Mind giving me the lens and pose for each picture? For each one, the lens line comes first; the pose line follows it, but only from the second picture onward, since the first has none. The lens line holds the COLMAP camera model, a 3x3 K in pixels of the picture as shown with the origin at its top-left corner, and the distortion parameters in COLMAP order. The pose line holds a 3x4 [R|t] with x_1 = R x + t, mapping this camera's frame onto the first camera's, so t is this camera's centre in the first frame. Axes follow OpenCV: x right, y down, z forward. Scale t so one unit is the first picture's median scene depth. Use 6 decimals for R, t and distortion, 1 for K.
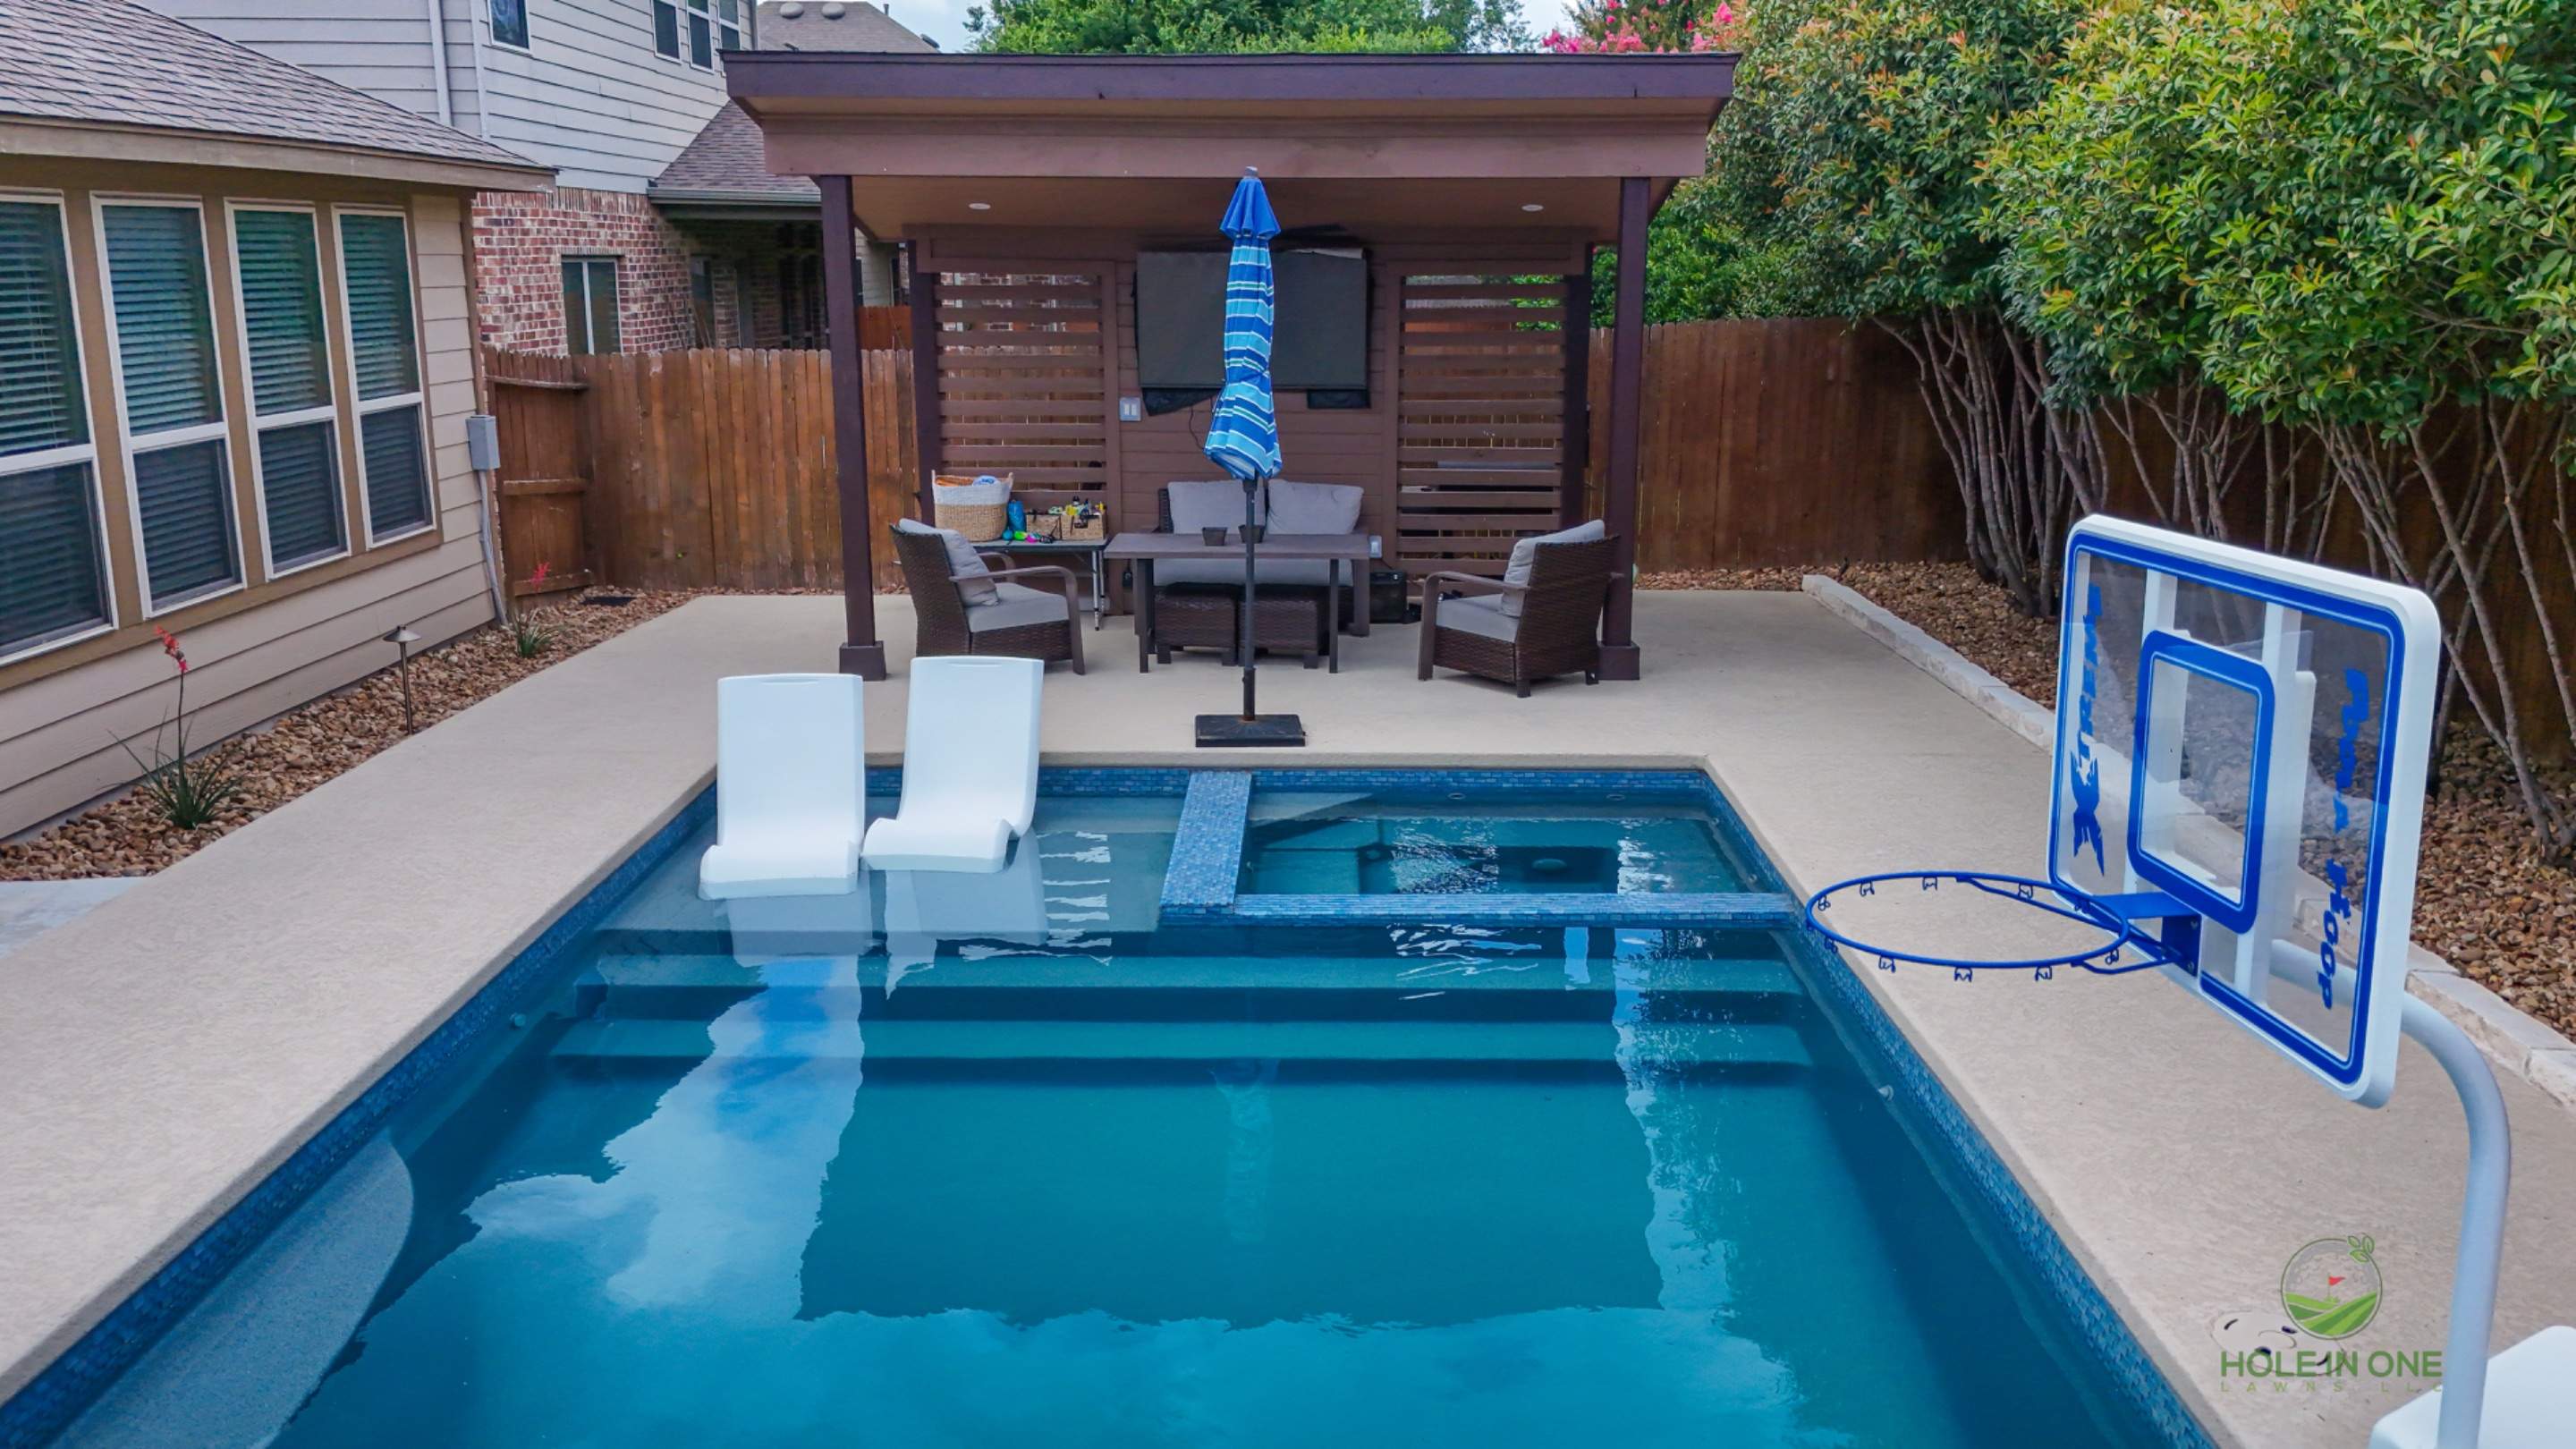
lens RADIAL K [[1958.1, 0, 1288.0], [0, 1958.1, 724.5], [0, 0, 1]] dist [0.071544, -0.073587]
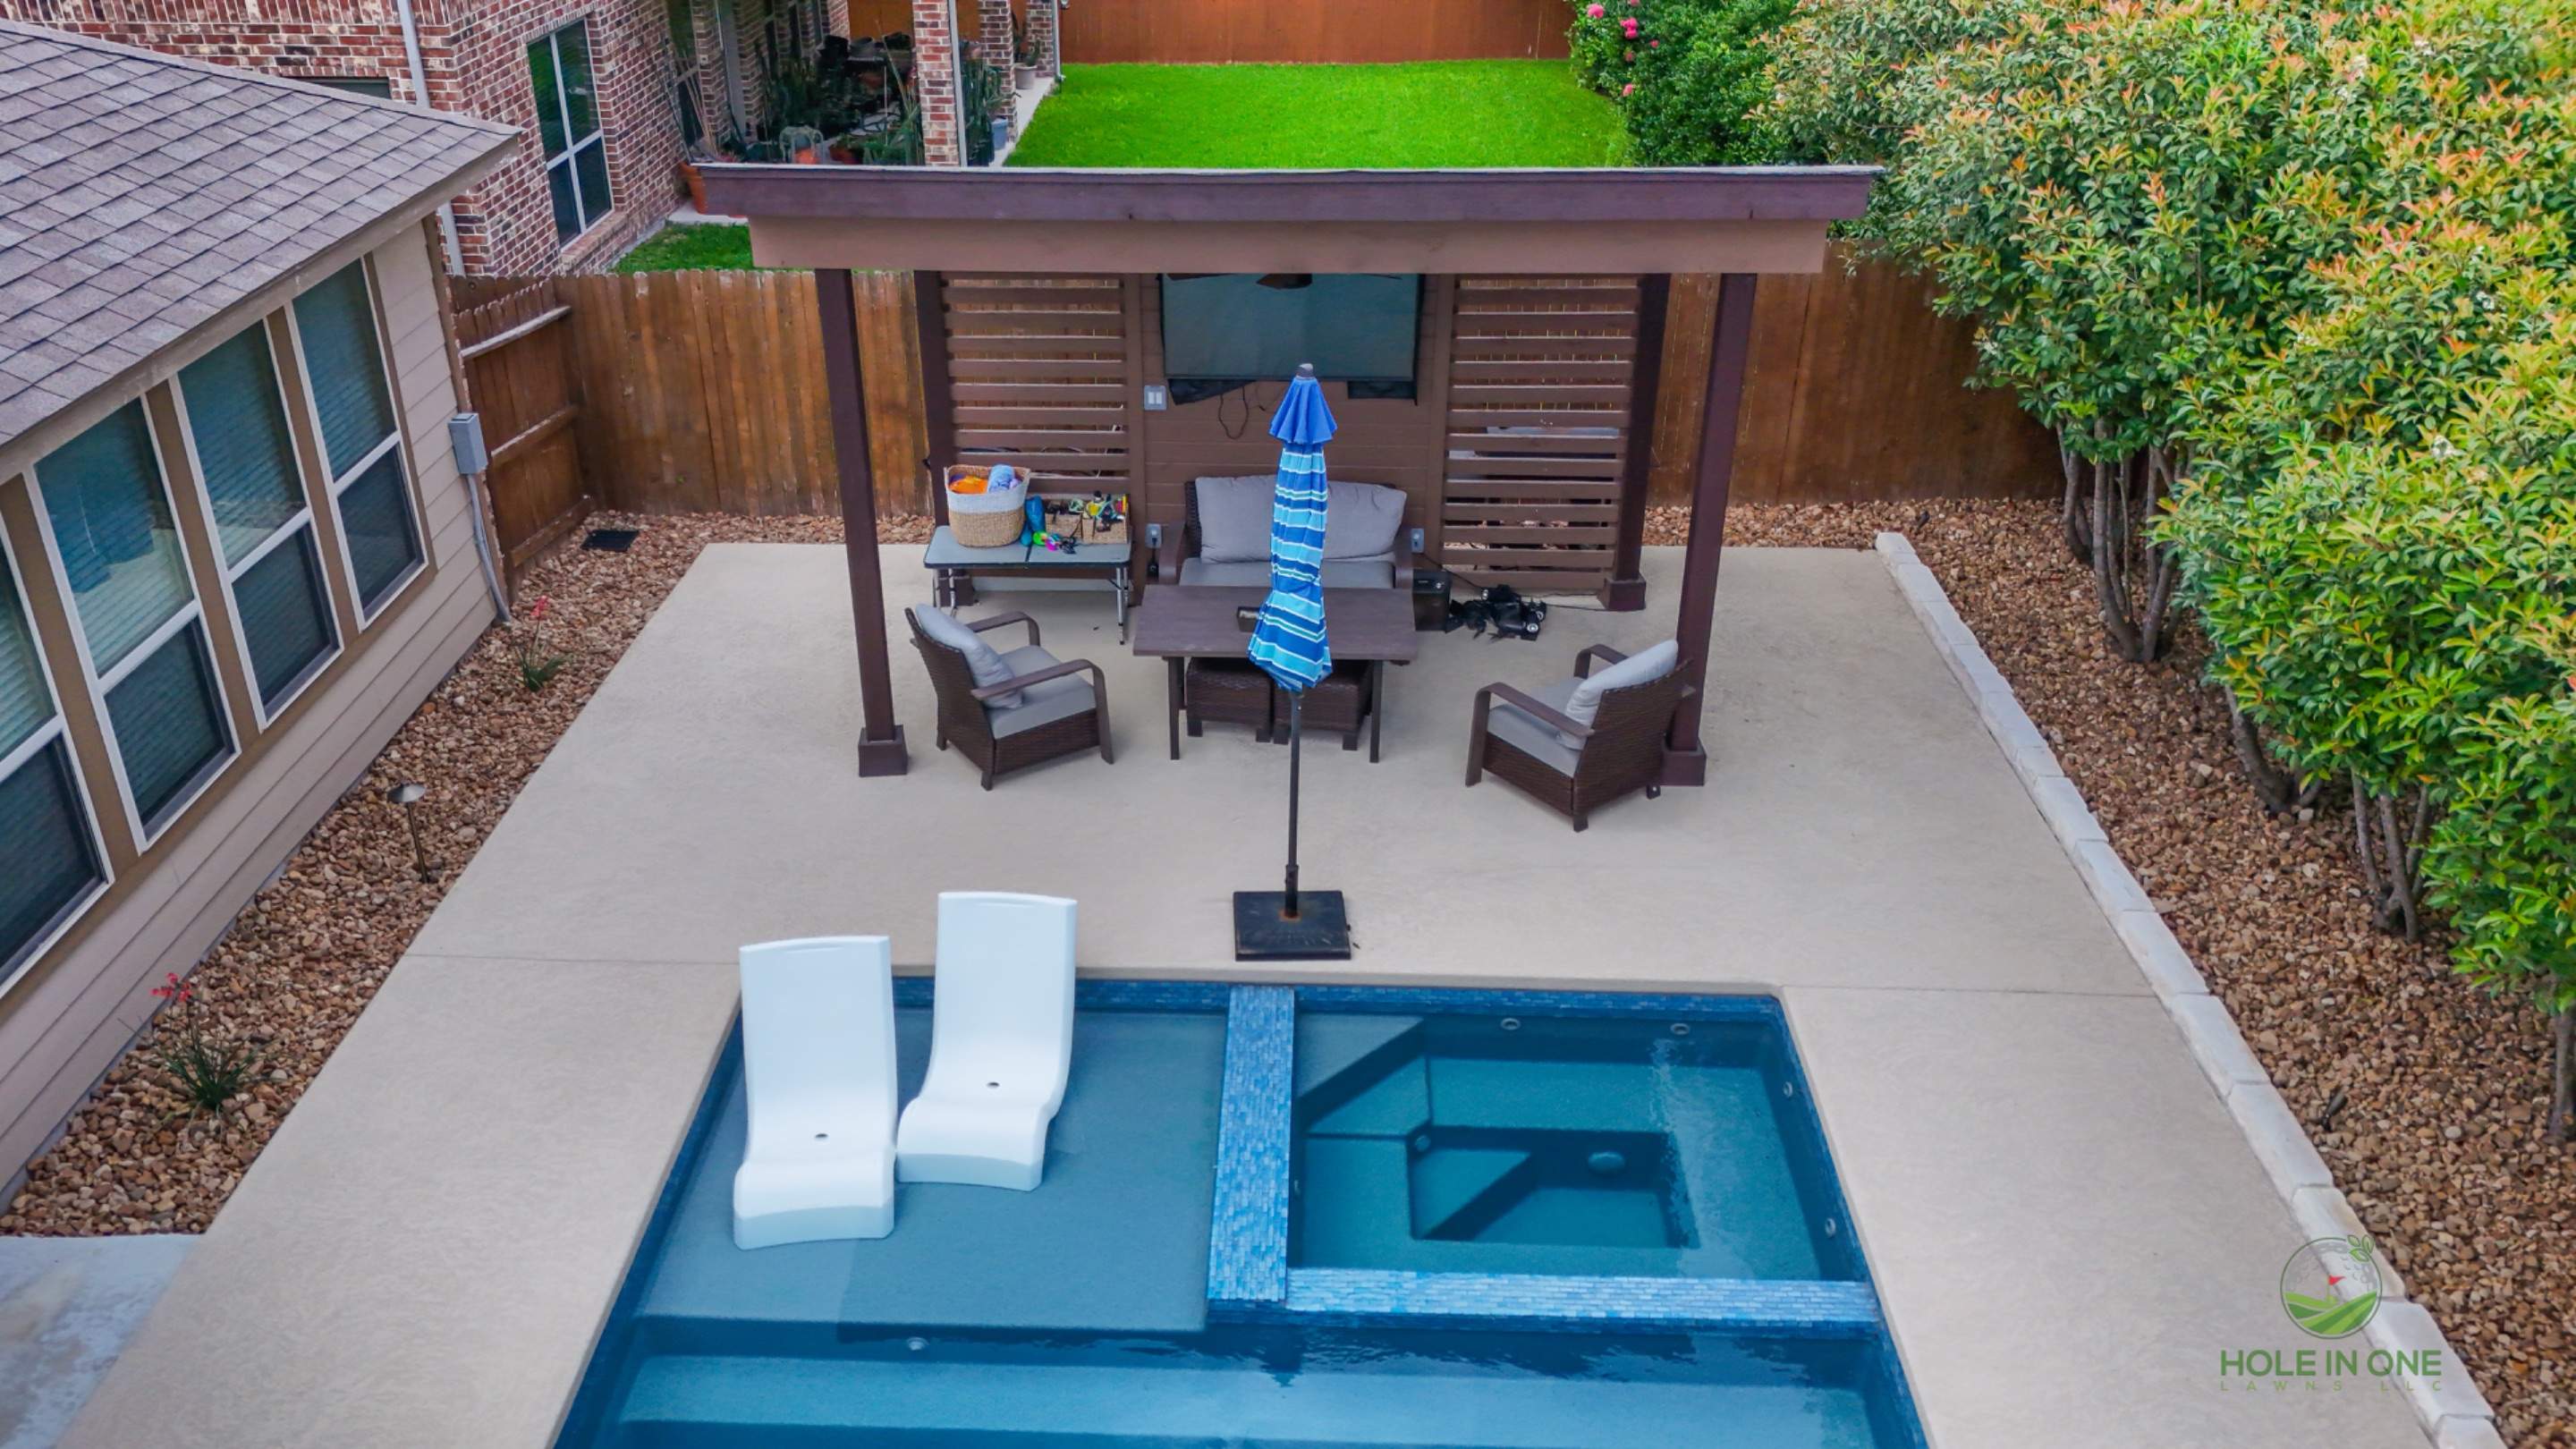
lens RADIAL K [[1928.2, 0, 1203.7], [0, 1928.2, 726.3], [0, 0, 1]] dist [0.068968, -0.007128]
pose [[0.999046, 0.012111, -0.041948, -0.018460], [-0.001437, 0.969356, 0.245655, -0.244789], [0.043638, -0.245360, 0.968449, 0.089074]]
